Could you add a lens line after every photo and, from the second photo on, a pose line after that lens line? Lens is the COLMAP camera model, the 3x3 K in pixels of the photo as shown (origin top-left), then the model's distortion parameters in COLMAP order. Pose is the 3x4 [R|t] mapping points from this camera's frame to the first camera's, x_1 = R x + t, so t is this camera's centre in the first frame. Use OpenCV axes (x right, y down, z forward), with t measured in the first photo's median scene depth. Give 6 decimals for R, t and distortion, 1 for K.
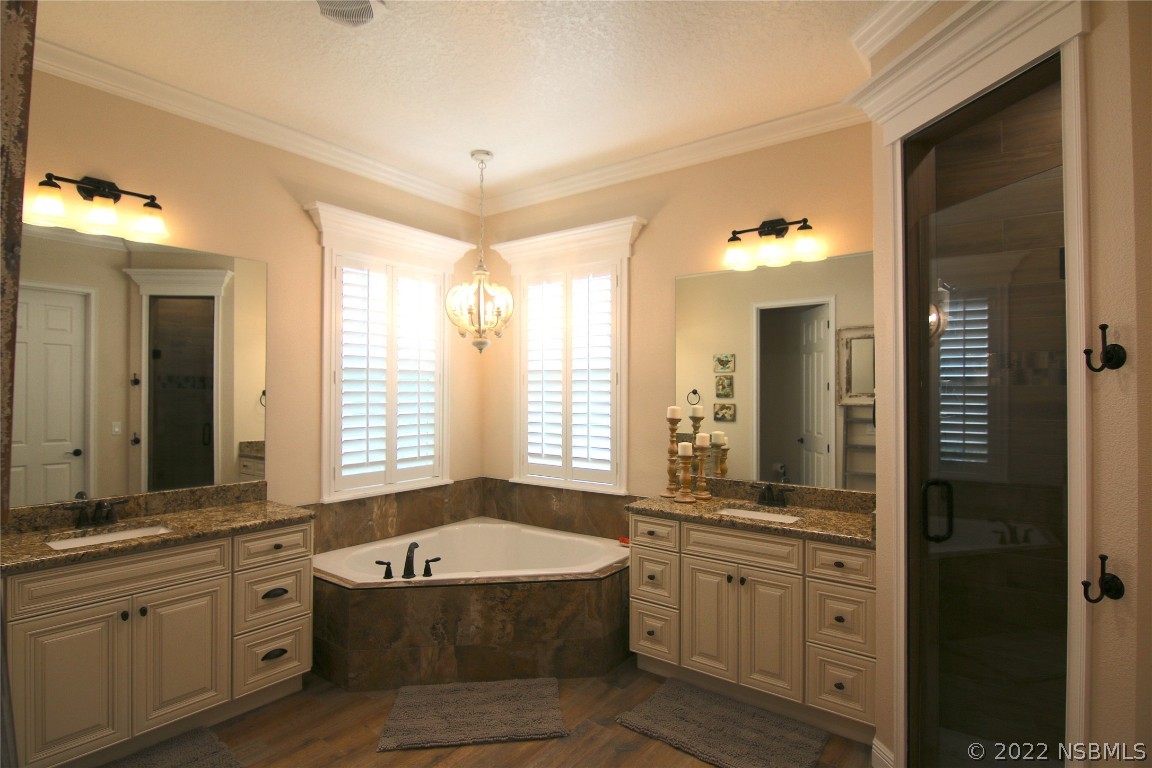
lens RADIAL K [[583.6, 0, 571.6], [0, 583.6, 384.2], [0, 0, 1]] dist [-0.002054, -0.012718]
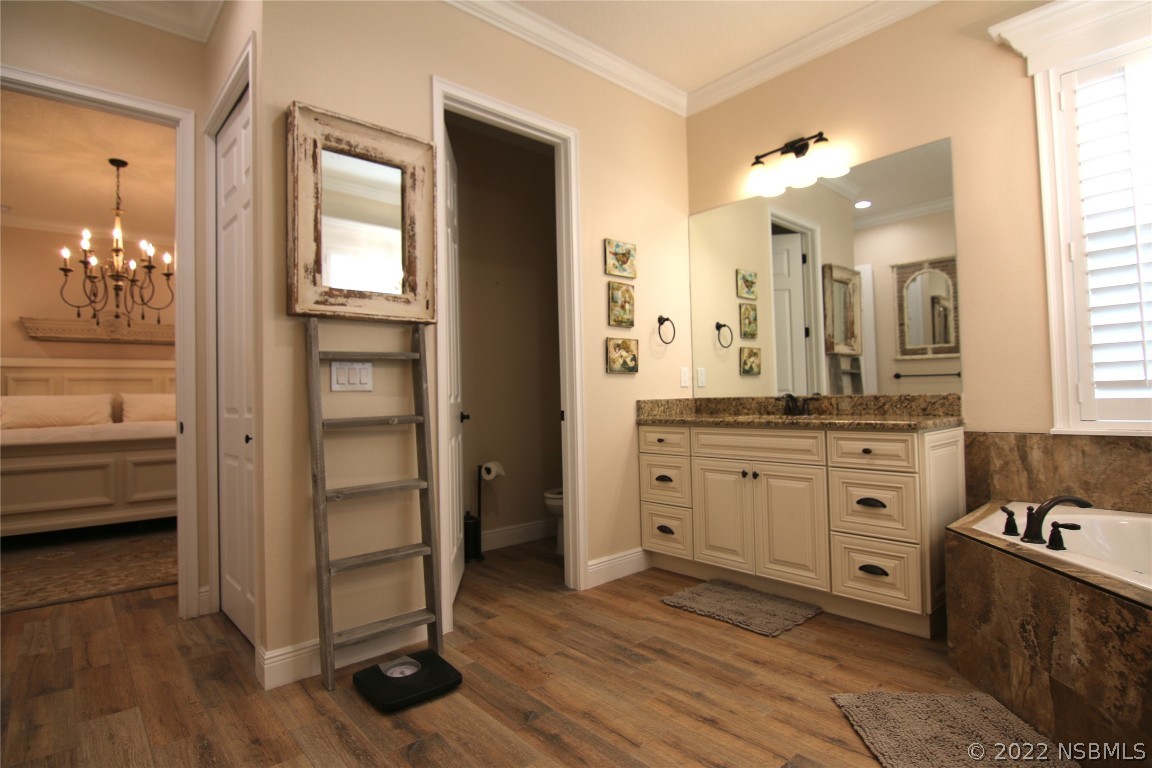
lens RADIAL K [[583.6, 0, 571.6], [0, 583.6, 384.2], [0, 0, 1]] dist [-0.002054, -0.012718]
pose [[-0.207521, -0.023743, -0.977942, 0.447294], [0.036370, 0.998827, -0.031968, 0.172520], [0.977554, -0.042202, -0.206414, 0.684899]]
